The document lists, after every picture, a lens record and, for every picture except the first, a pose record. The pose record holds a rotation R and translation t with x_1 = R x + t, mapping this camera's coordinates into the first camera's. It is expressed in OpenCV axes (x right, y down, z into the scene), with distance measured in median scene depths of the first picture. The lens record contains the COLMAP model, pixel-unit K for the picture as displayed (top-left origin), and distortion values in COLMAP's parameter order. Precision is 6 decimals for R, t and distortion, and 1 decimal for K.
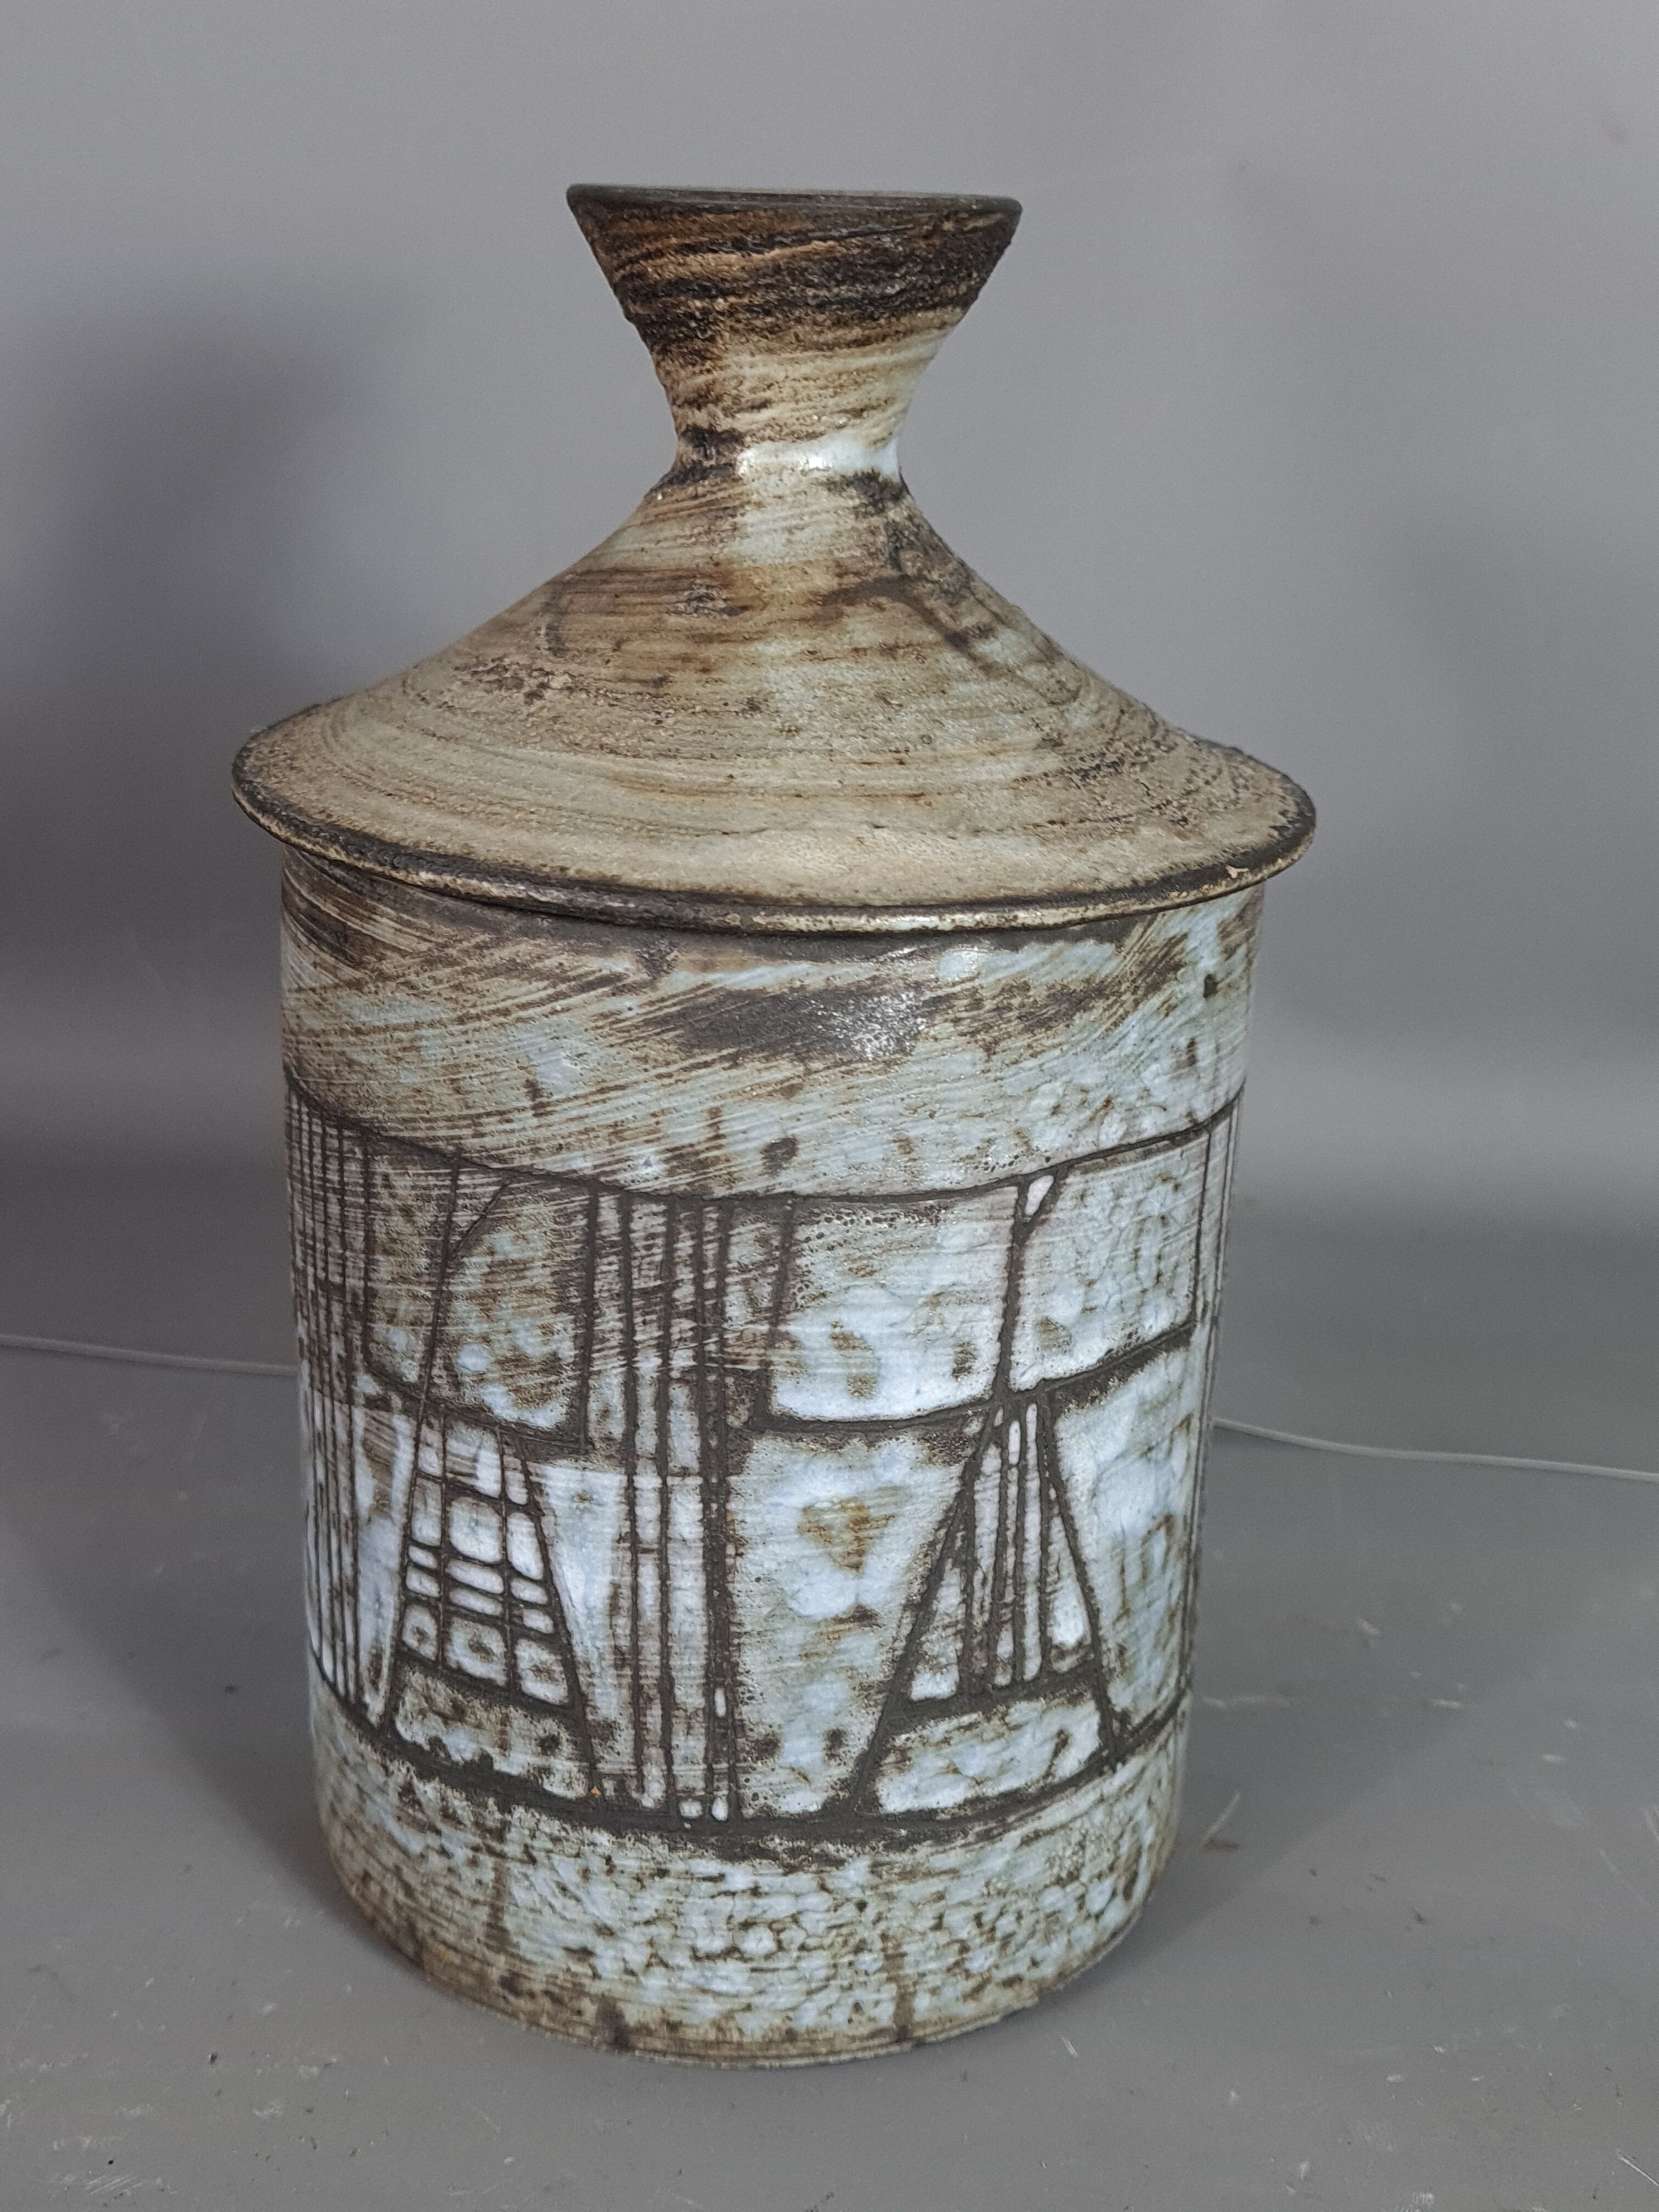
lens RADIAL K [[2760.1, 0, 825.8], [0, 2760.1, 1108.4], [0, 0, 1]] dist [-0.019292, 0.000000]
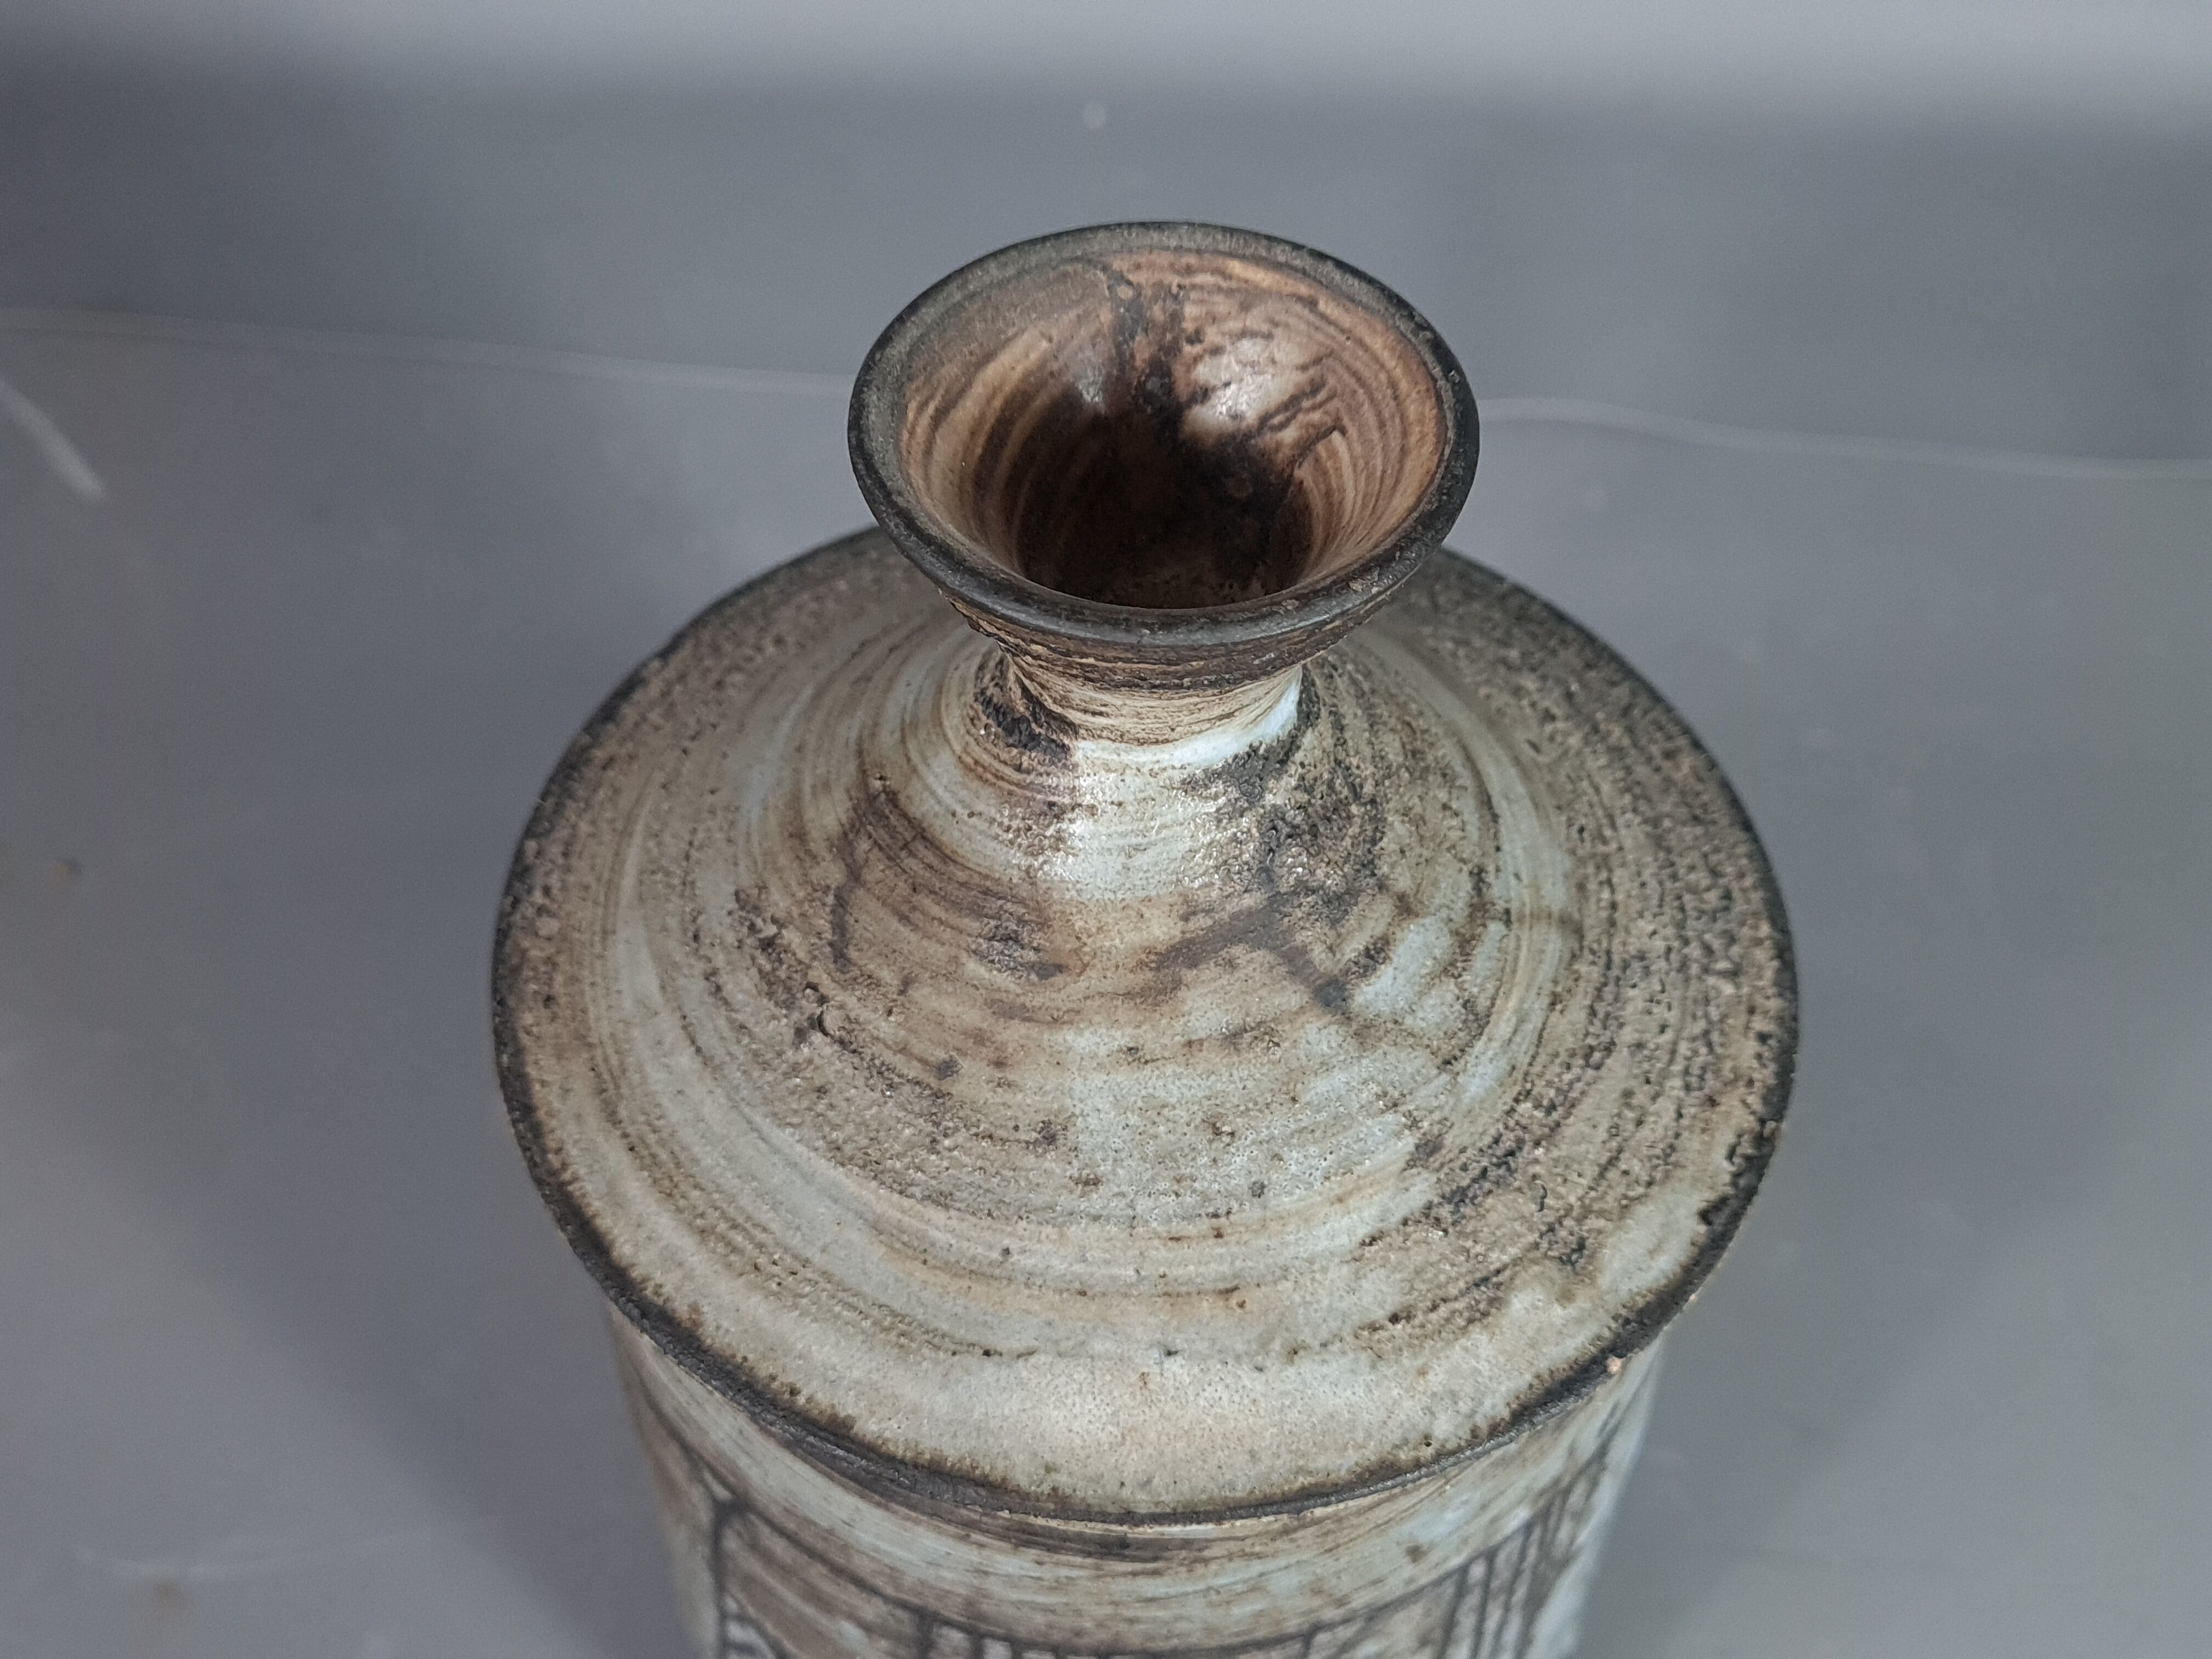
lens RADIAL K [[2760.1, 0, 1110.2], [0, 2760.1, 826.3], [0, 0, 1]] dist [-0.019292, 0.000000]
pose [[0.982377, 0.124491, -0.139419, 0.092443], [-0.037458, 0.861905, 0.505685, -0.626555], [0.183119, -0.491551, 0.851379, 0.344134]]
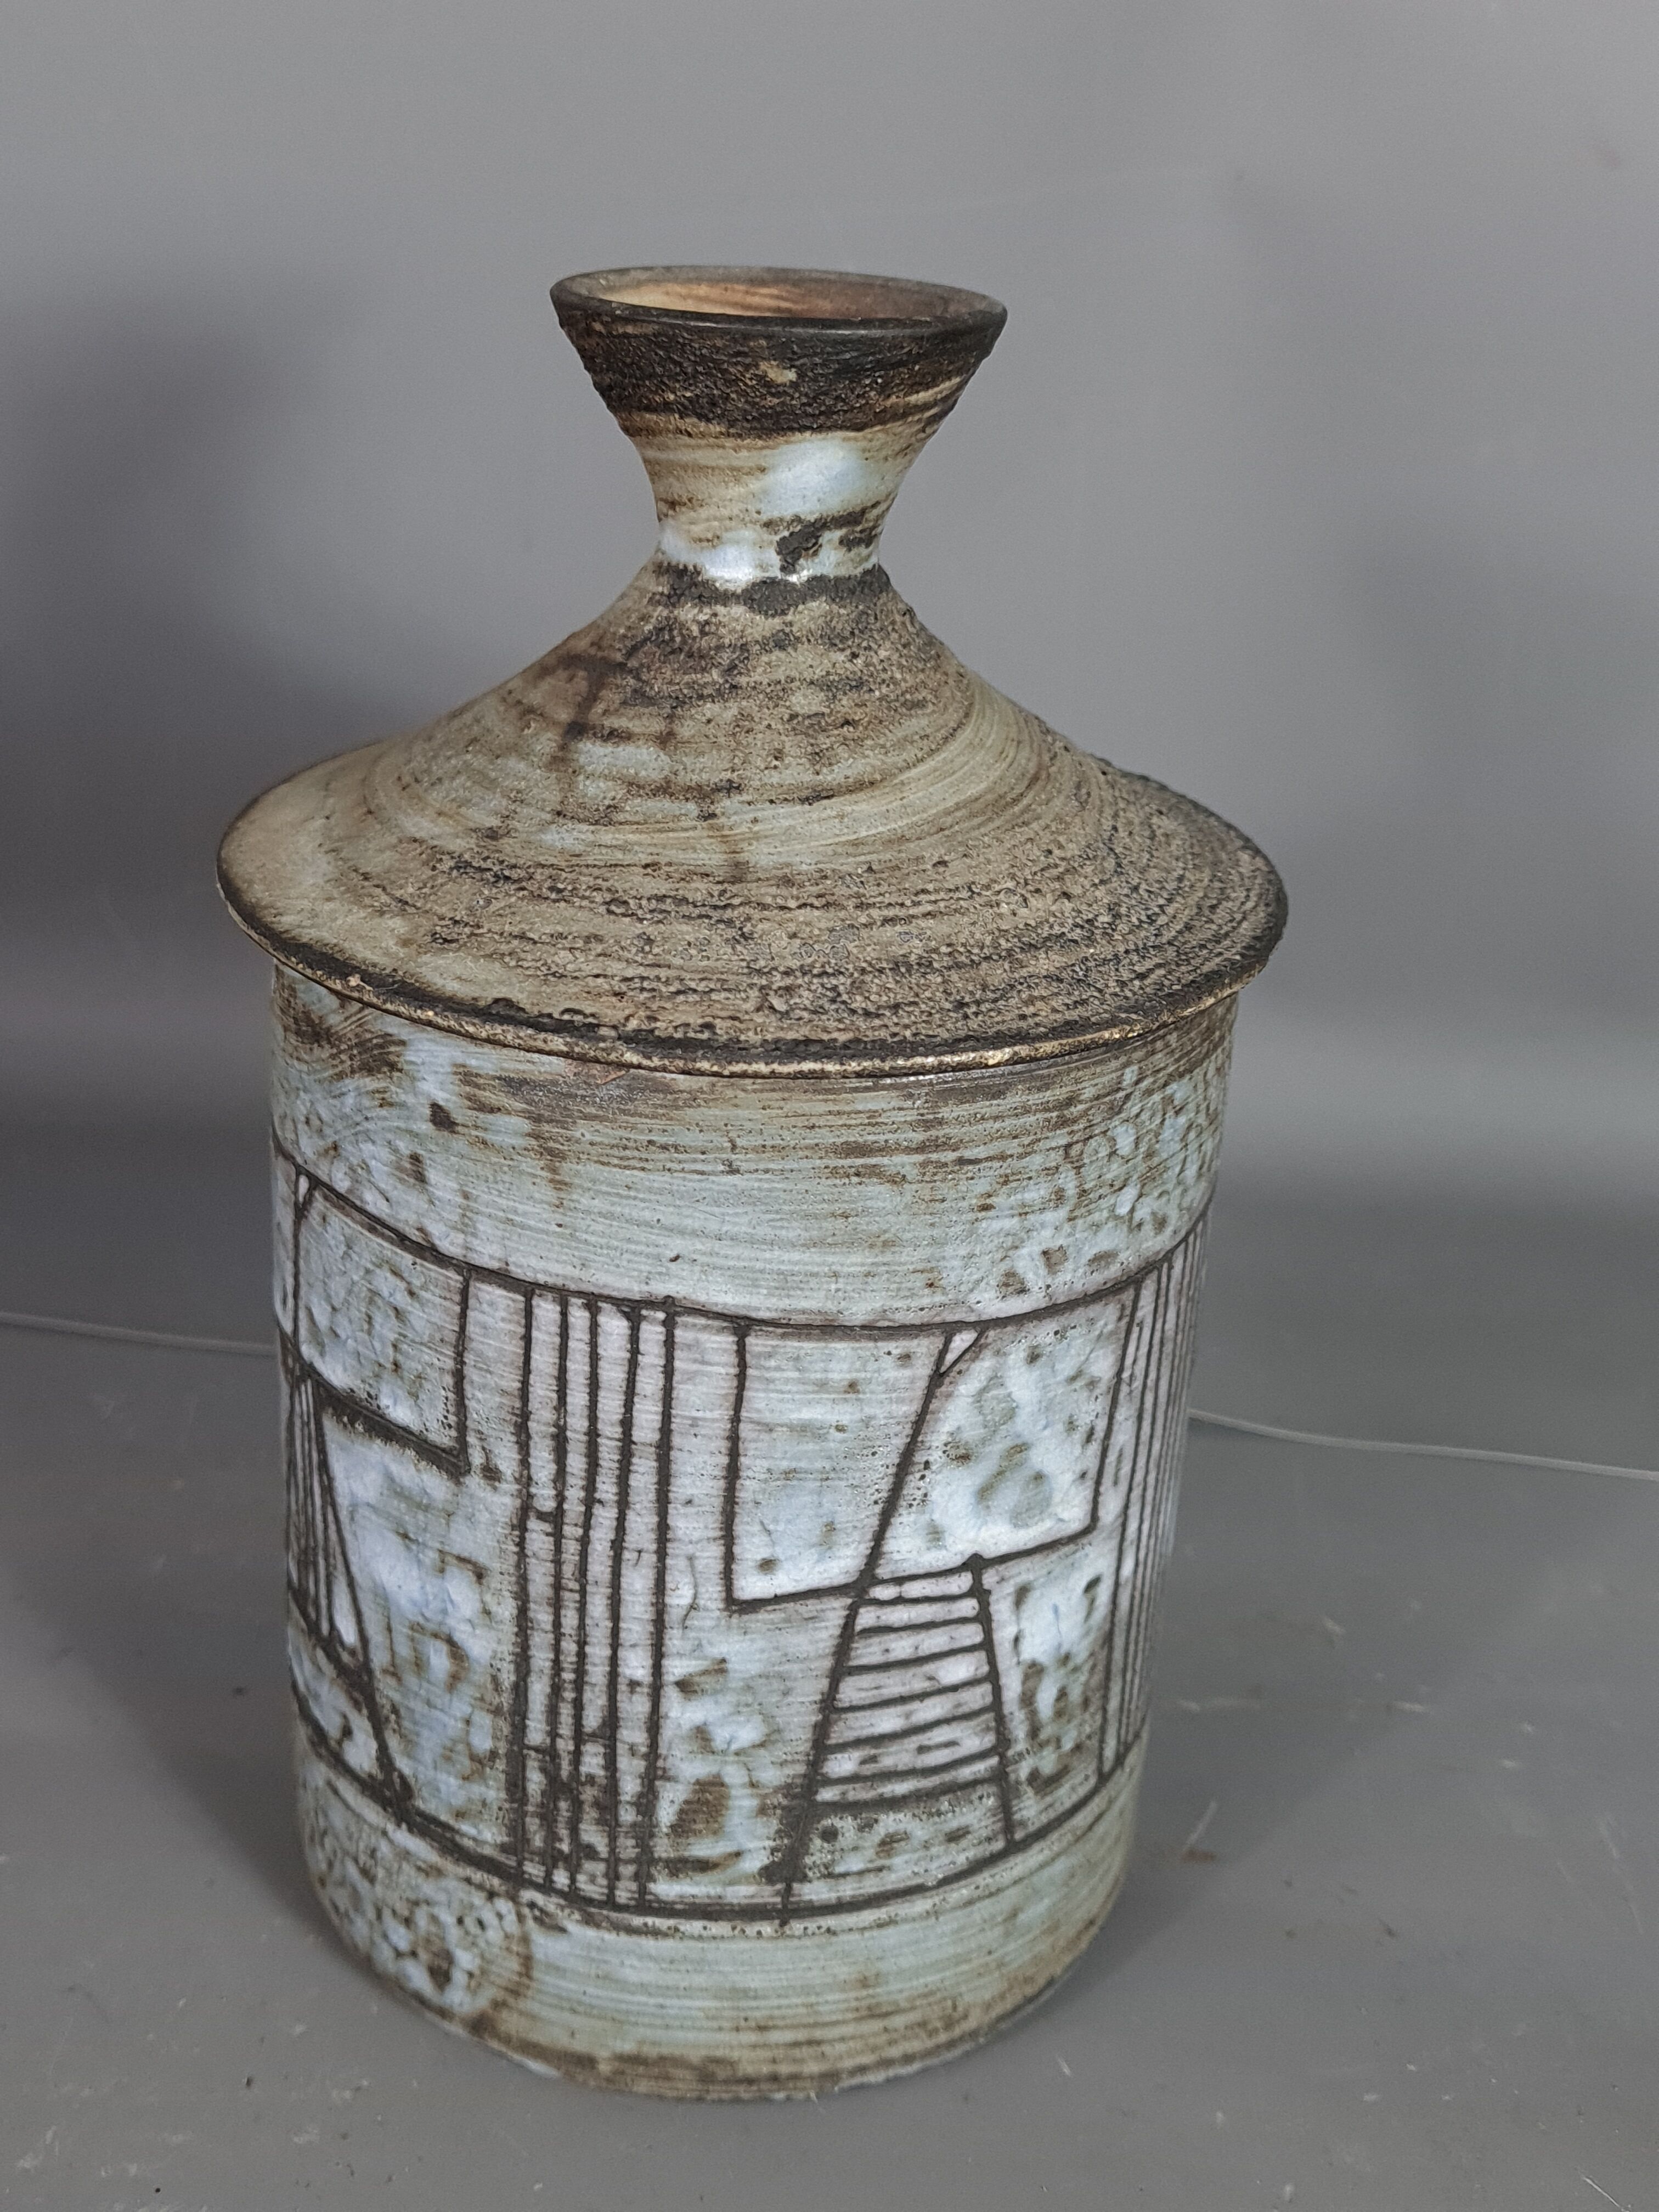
lens RADIAL K [[2760.1, 0, 829.1], [0, 2760.1, 1107.2], [0, 0, 1]] dist [-0.019292, 0.000000]
pose [[-0.032512, 0.291549, -0.956003, 1.080210], [-0.378906, 0.881513, 0.281718, -0.377682], [0.924864, 0.371395, 0.081810, 1.081424]]
